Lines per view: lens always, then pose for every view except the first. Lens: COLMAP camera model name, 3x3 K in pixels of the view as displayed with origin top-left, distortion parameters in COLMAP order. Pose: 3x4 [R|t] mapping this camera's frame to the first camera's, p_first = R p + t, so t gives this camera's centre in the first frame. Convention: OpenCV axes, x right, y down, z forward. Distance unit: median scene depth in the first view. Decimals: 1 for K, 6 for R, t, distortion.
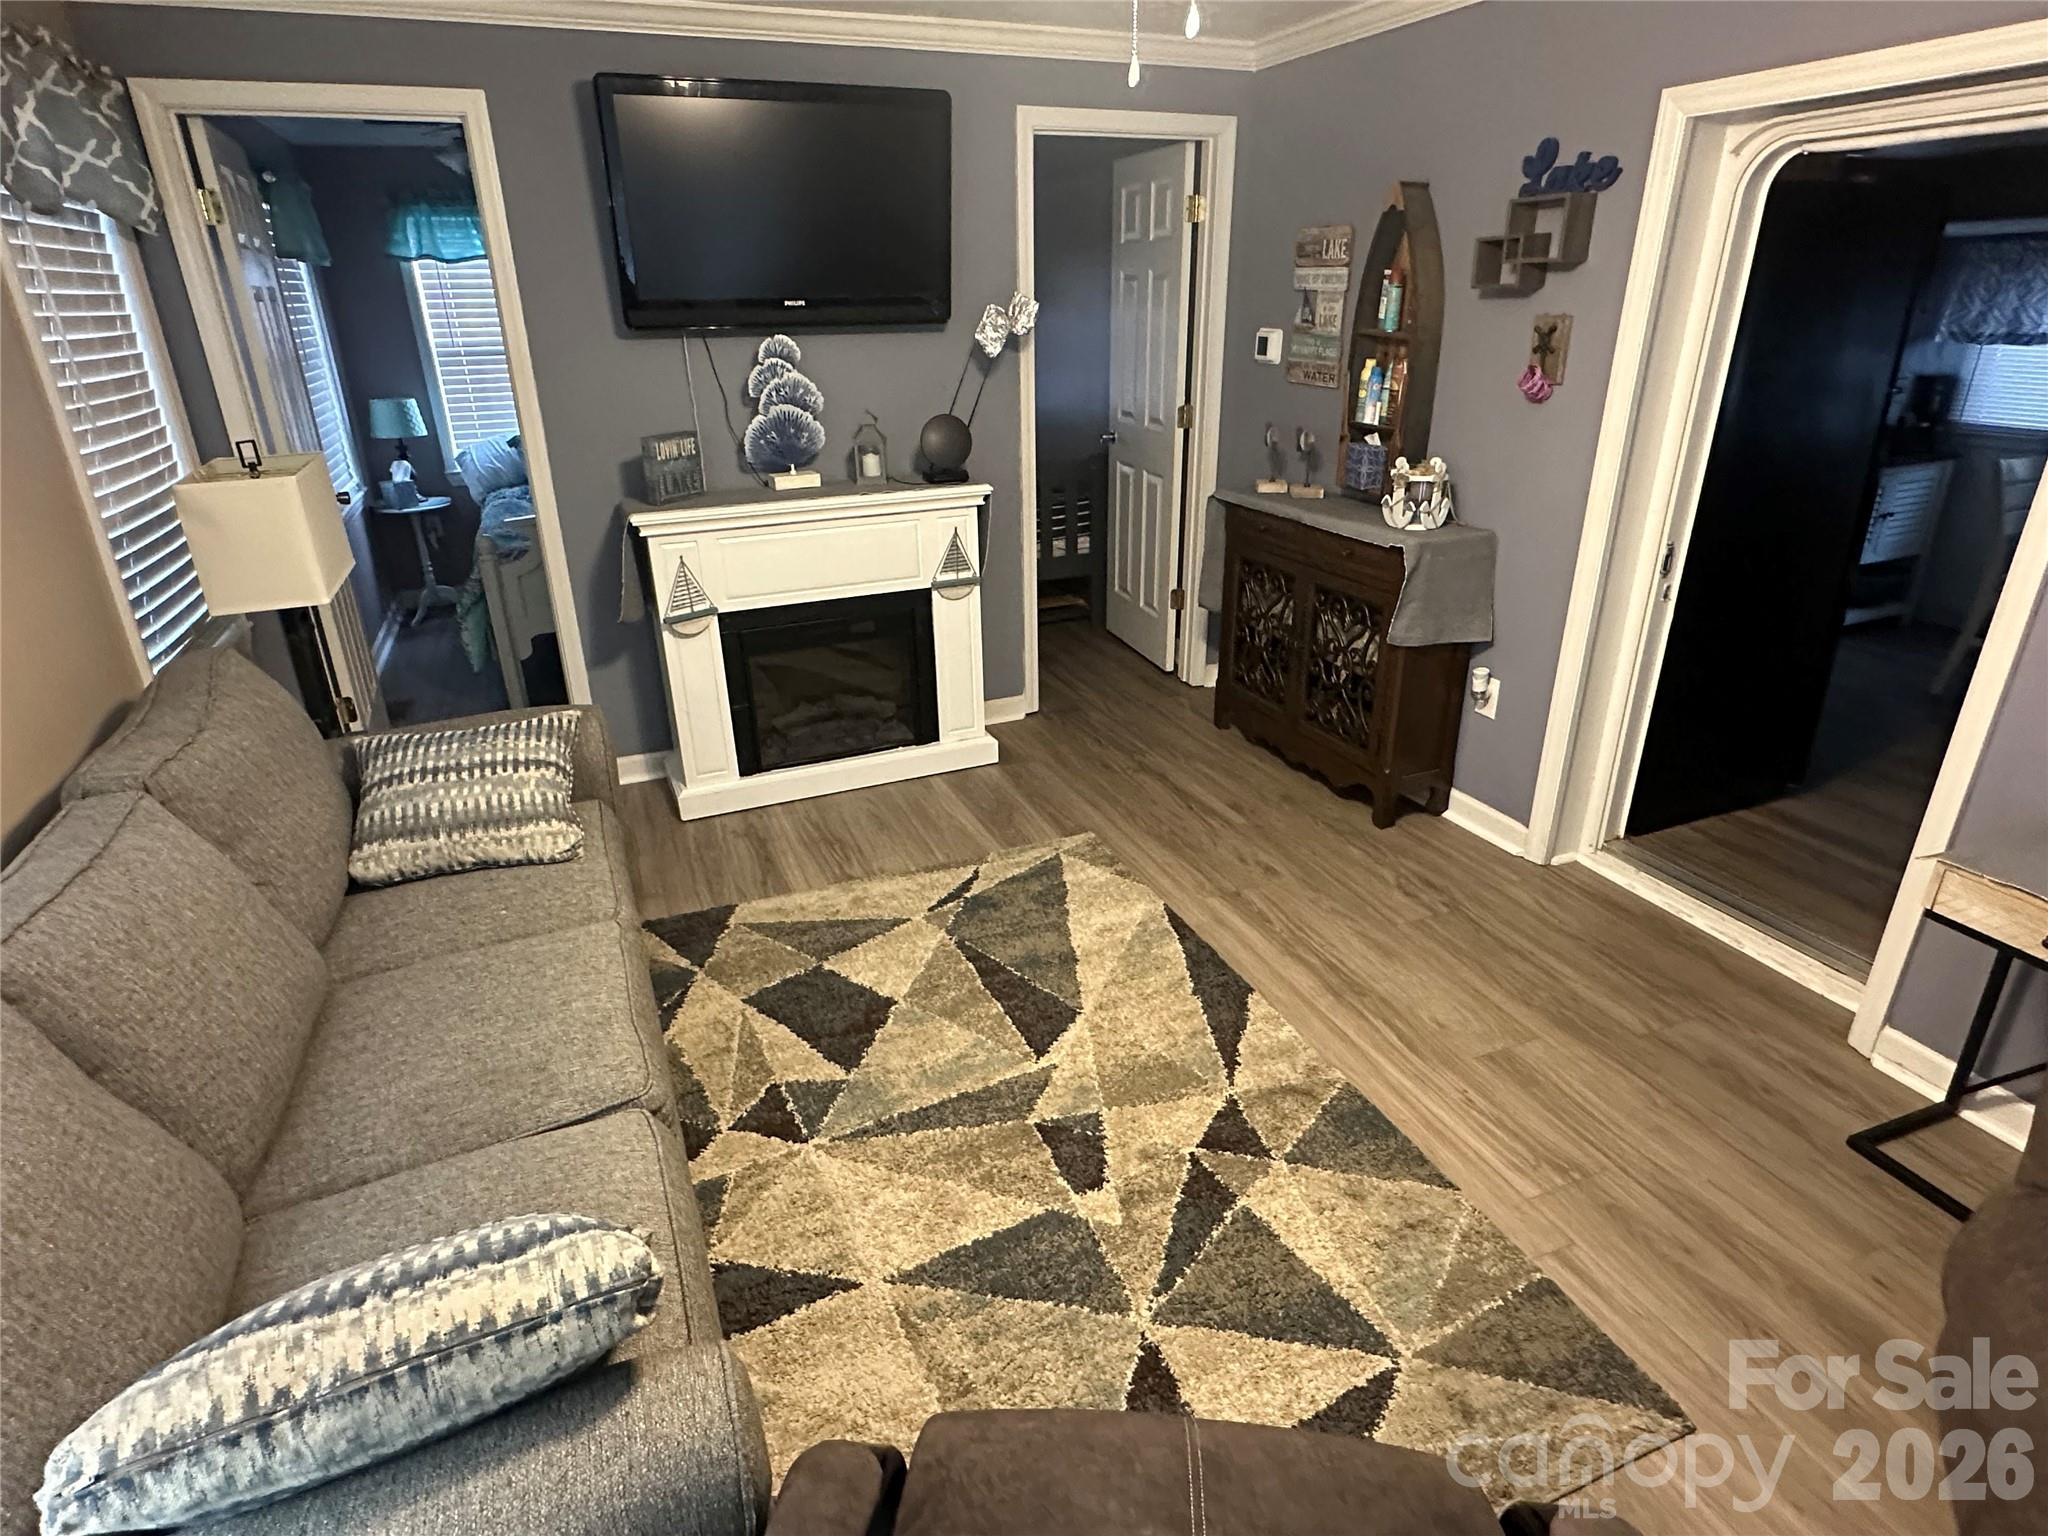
lens RADIAL K [[1112.0, 0, 1027.0], [0, 1112.0, 766.7], [0, 0, 1]] dist [-0.005084, 0.000672]
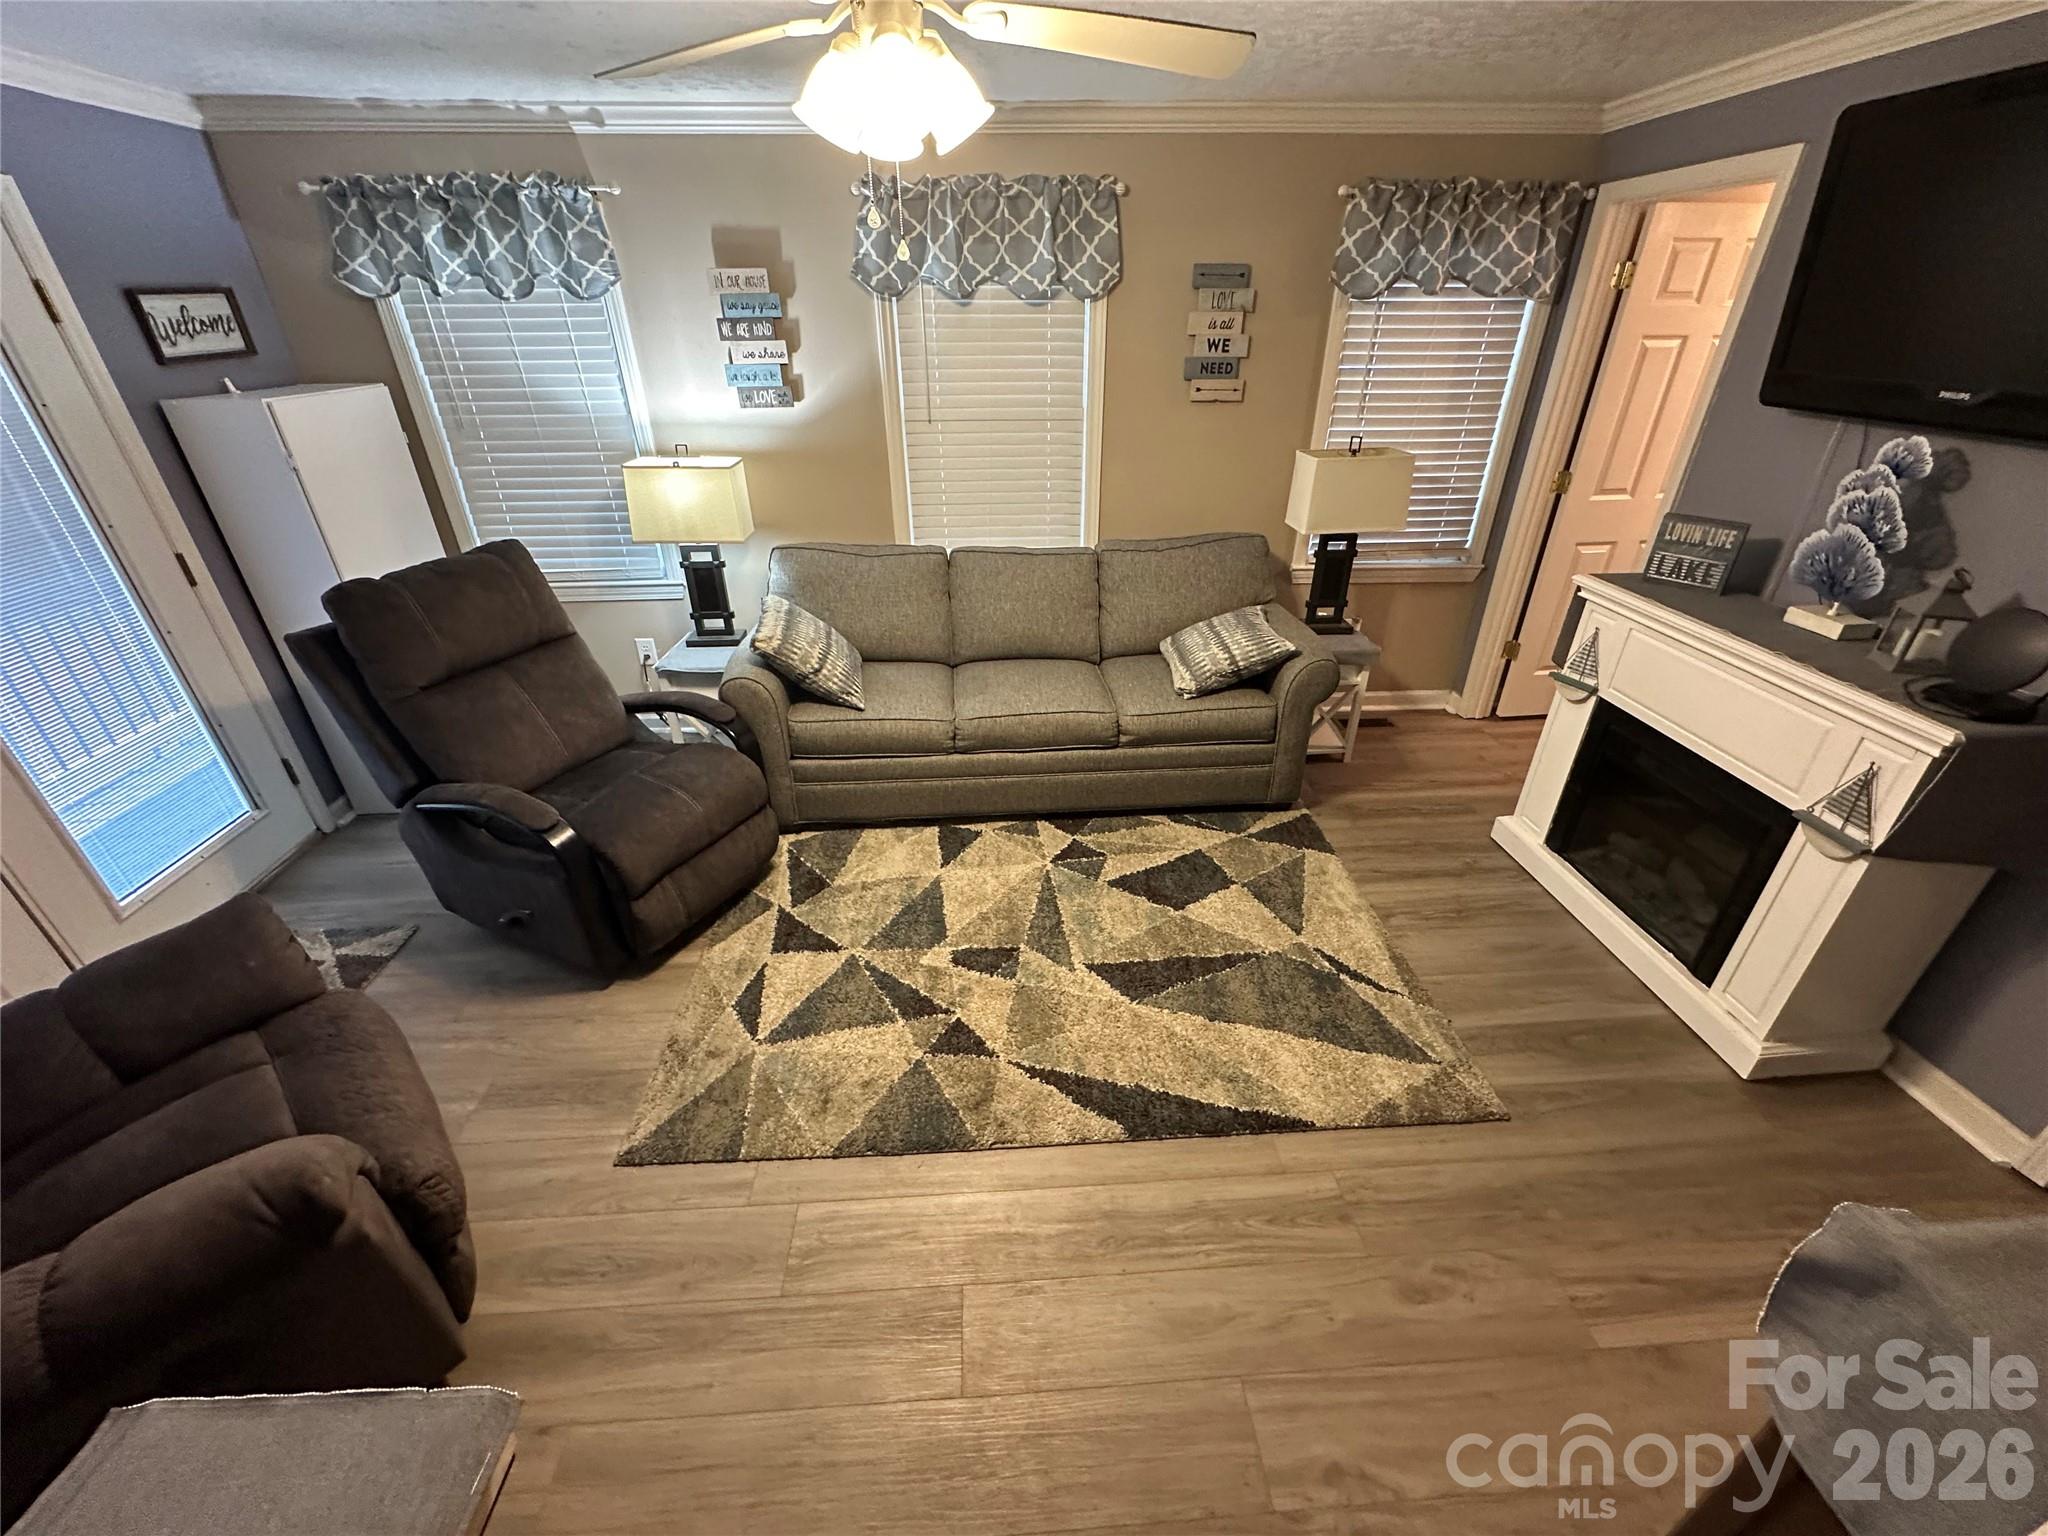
lens RADIAL K [[820.1, 0, 1026.1], [0, 820.1, 767.3], [0, 0, 1]] dist [-0.006181, 0.001830]
pose [[-0.320780, 0.478164, -0.817594, 0.649182], [-0.362926, 0.735274, 0.572413, -0.406047], [0.874863, 0.480345, -0.062323, 0.781288]]
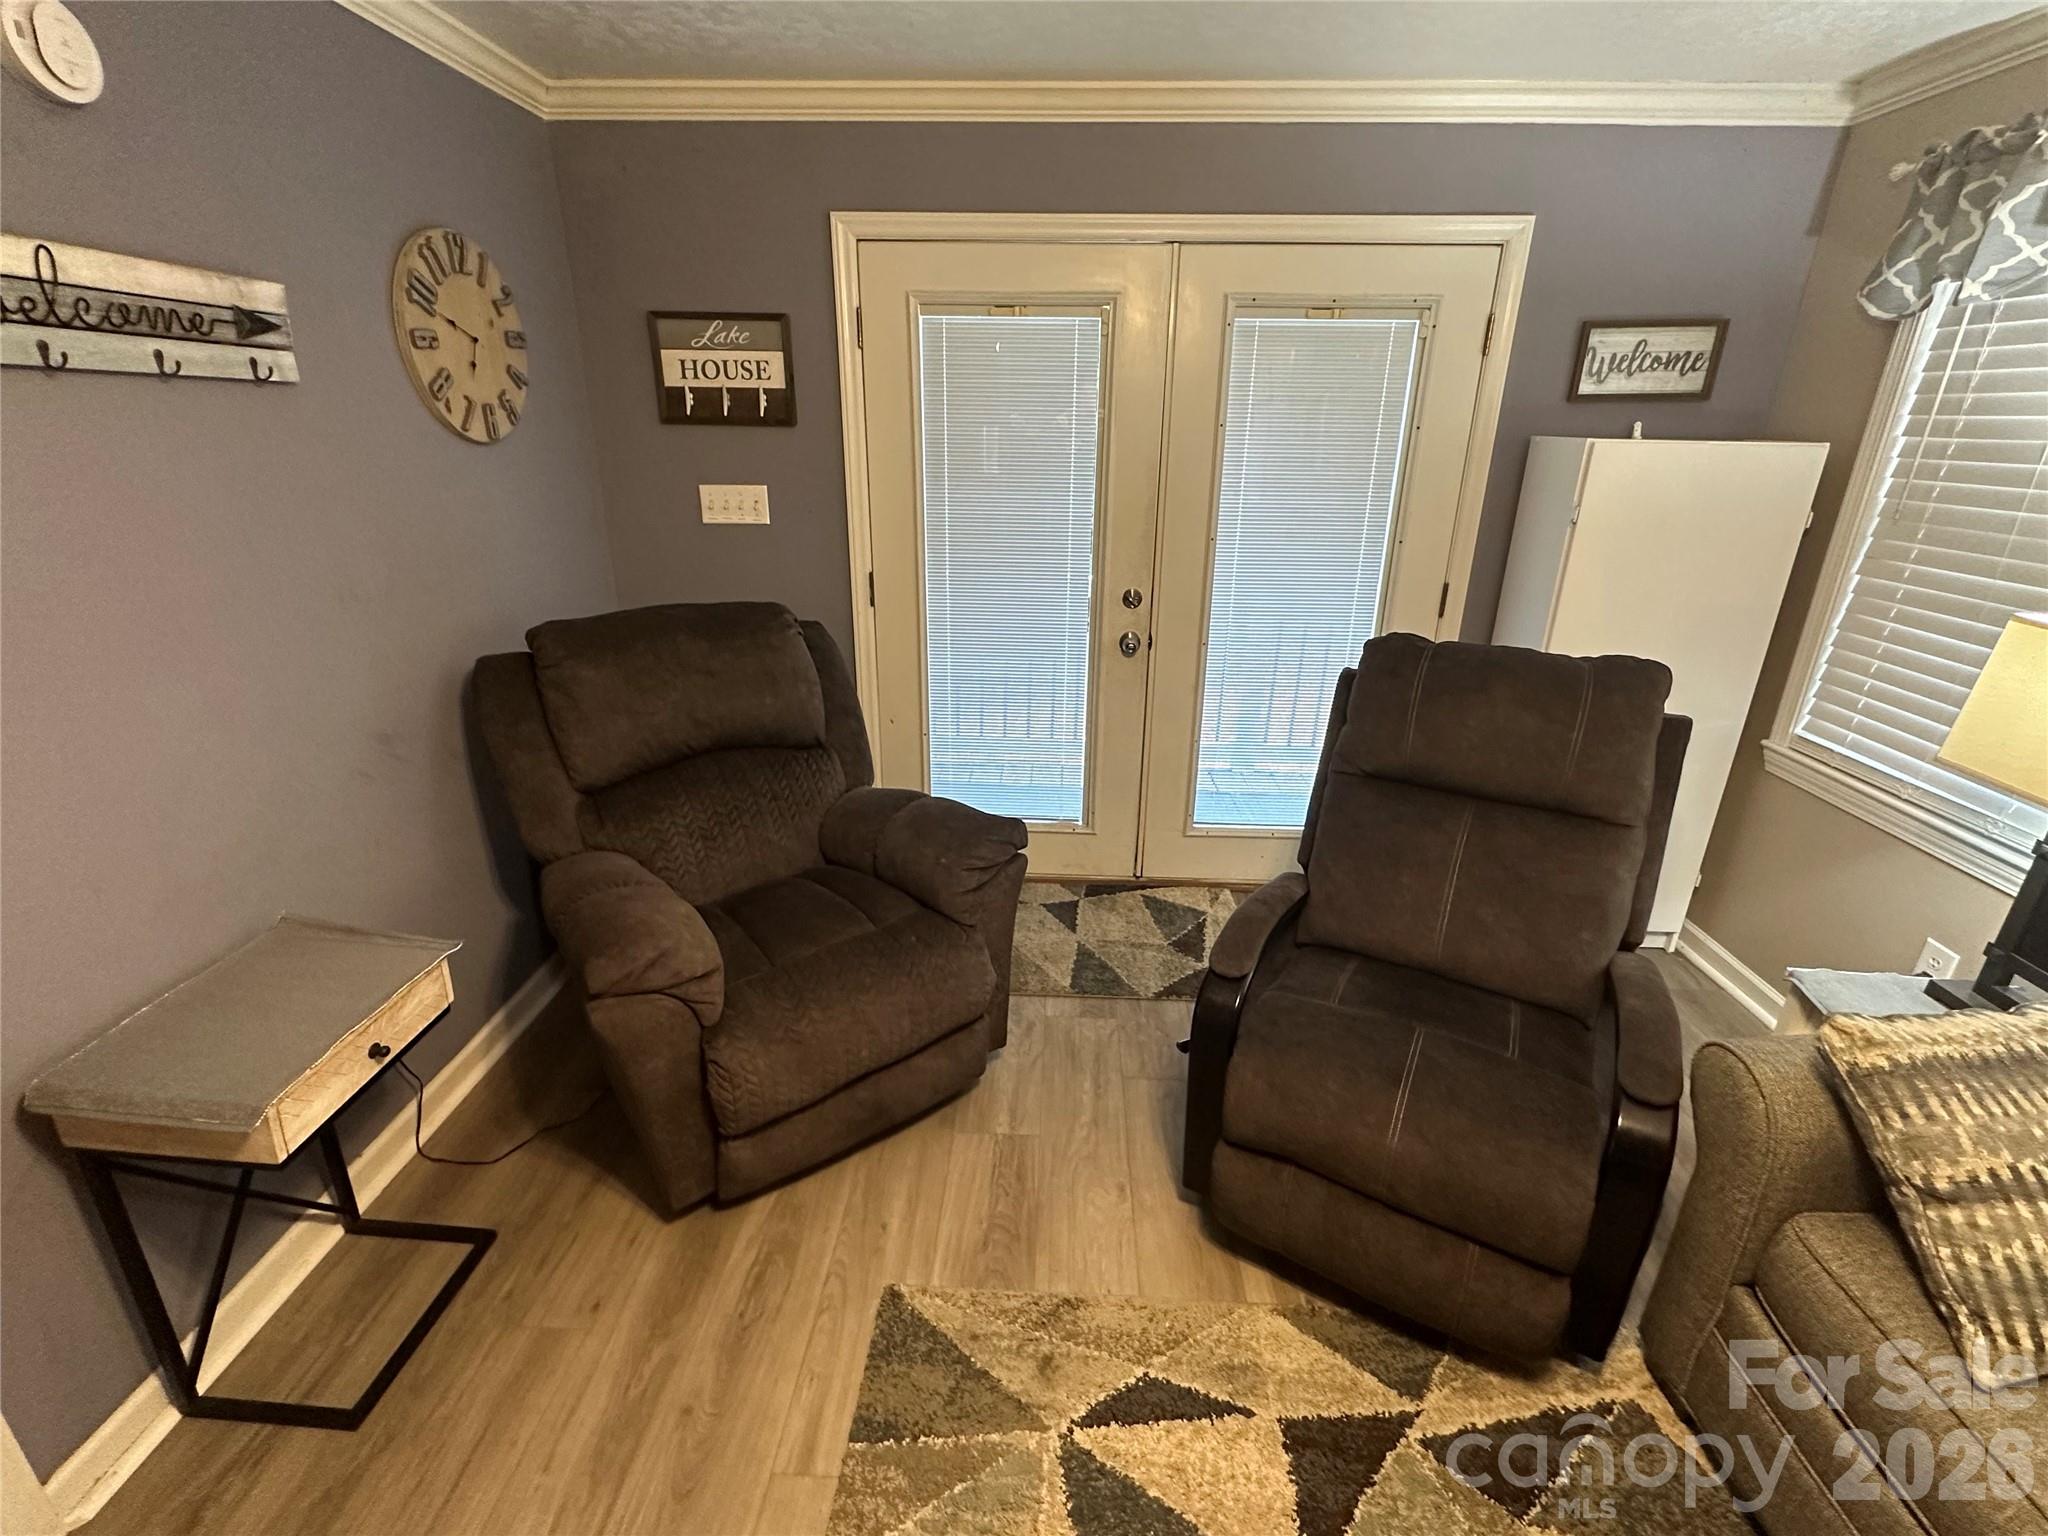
lens RADIAL K [[917.2, 0, 1026.8], [0, 917.2, 767.4], [0, 0, 1]] dist [-0.004524, 0.000496]
pose [[-0.909561, -0.148129, 0.388273, 0.083462], [0.161974, 0.734059, 0.659486, -0.296988], [-0.382705, 0.662733, -0.643679, 0.727162]]
